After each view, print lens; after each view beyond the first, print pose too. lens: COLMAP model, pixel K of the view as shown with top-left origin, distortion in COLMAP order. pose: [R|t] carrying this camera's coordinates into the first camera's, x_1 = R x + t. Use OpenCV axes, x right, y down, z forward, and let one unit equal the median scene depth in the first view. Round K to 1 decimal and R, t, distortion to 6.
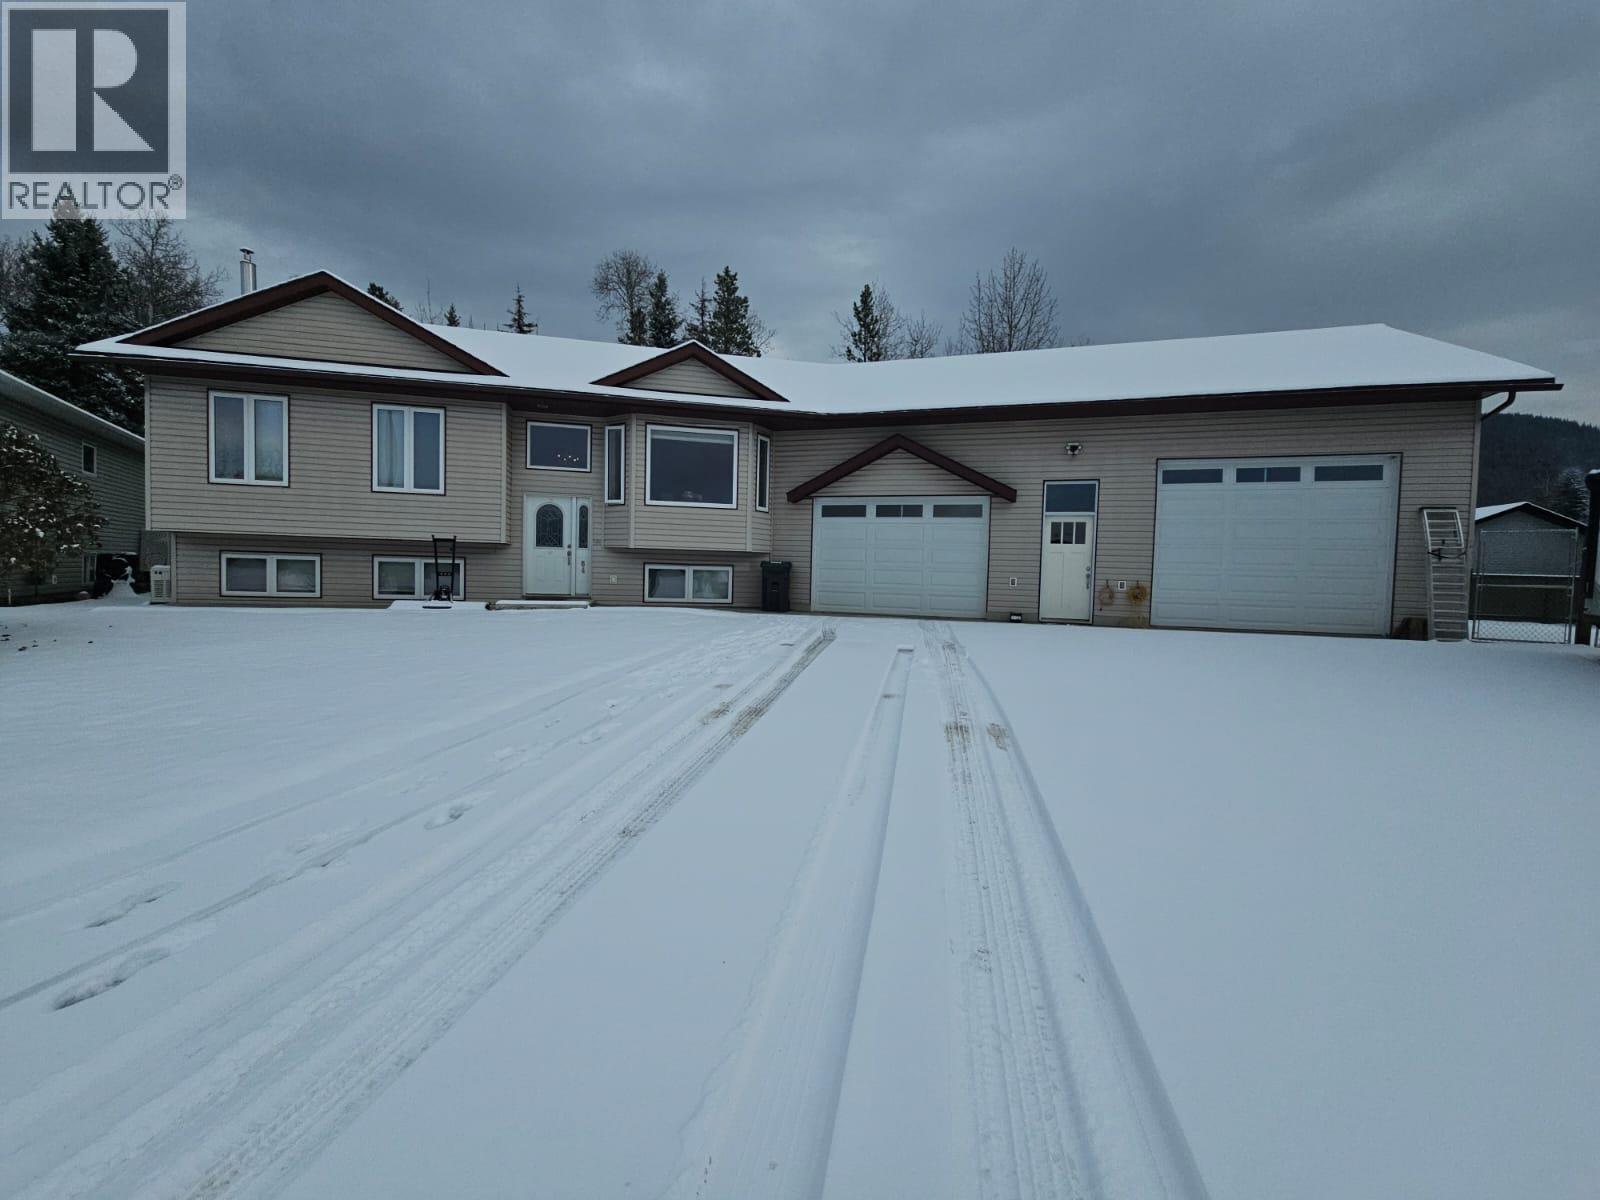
lens RADIAL K [[650.5, 0, 800.0], [0, 650.5, 600.0], [0, 0, 1]] dist [0.020280, -0.012650]
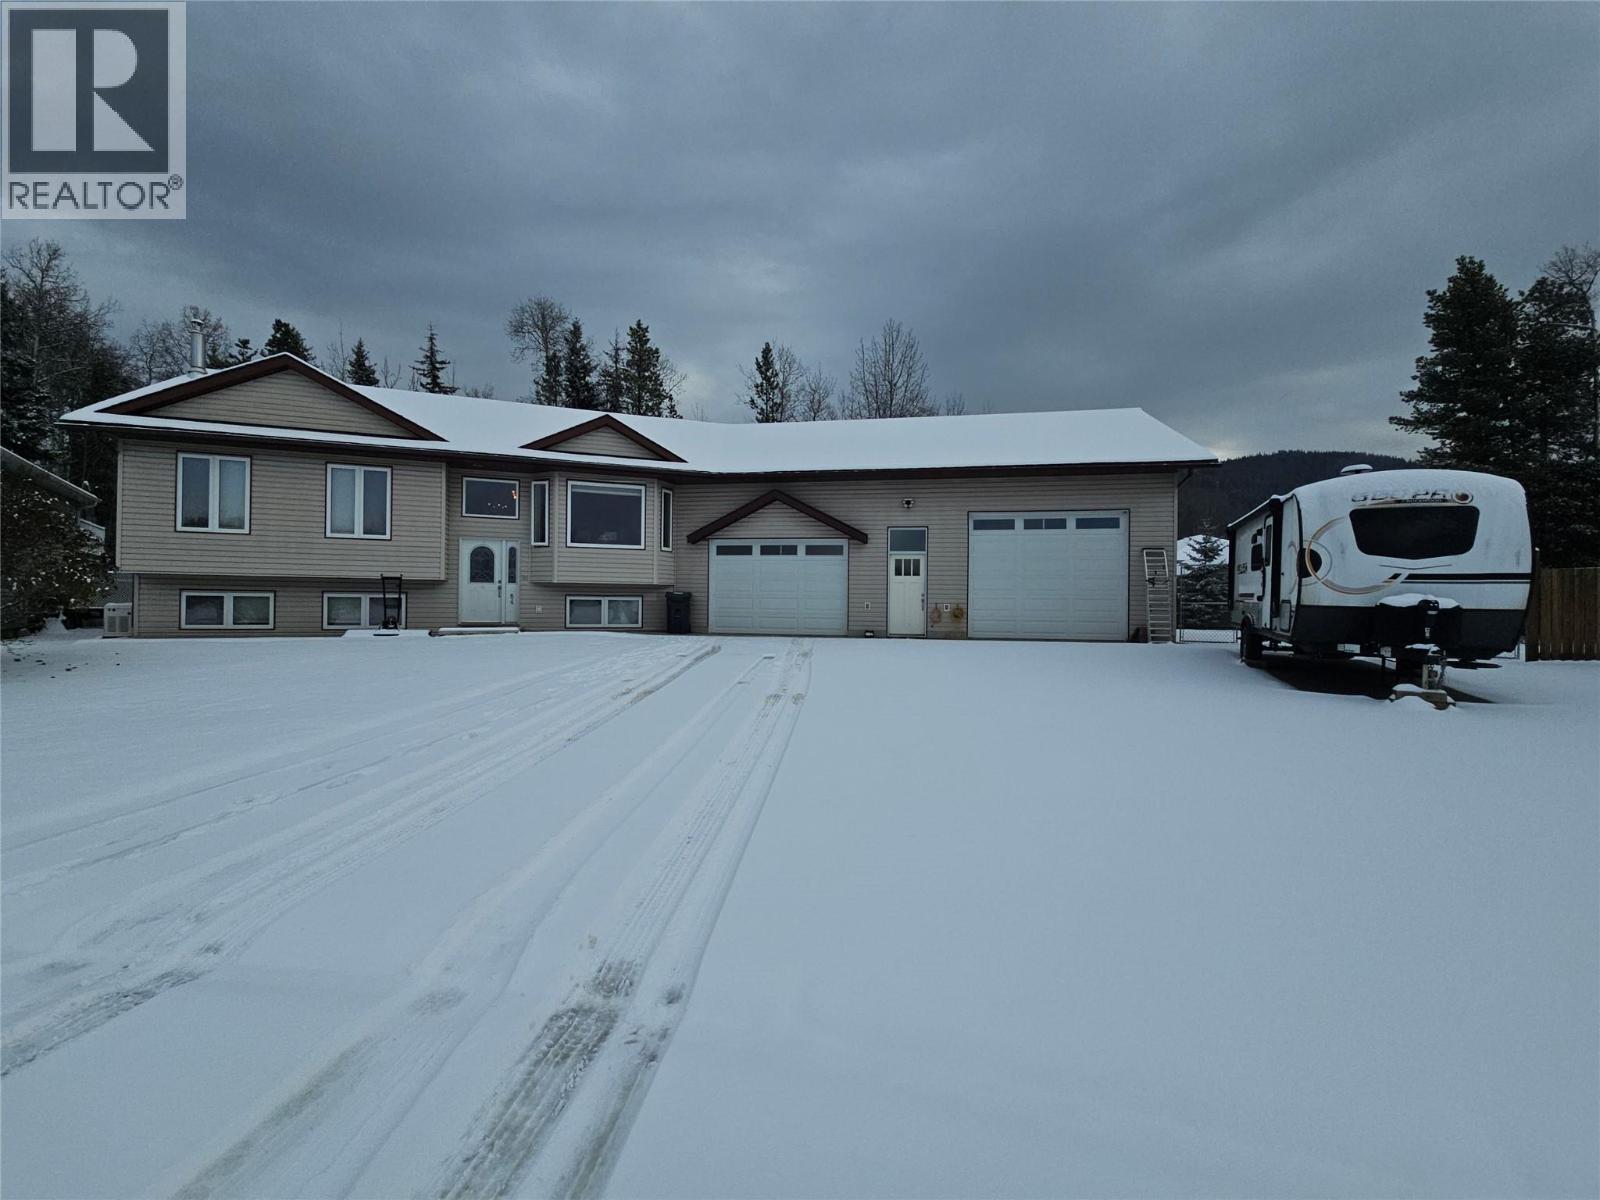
lens RADIAL K [[650.3, 0, 800.0], [0, 650.3, 600.0], [0, 0, 1]] dist [0.018143, -0.013662]
pose [[0.992491, -0.014358, 0.121469, 0.042323], [0.019477, 0.998967, -0.041060, 0.010007], [-0.120754, 0.043117, 0.991746, -0.239620]]
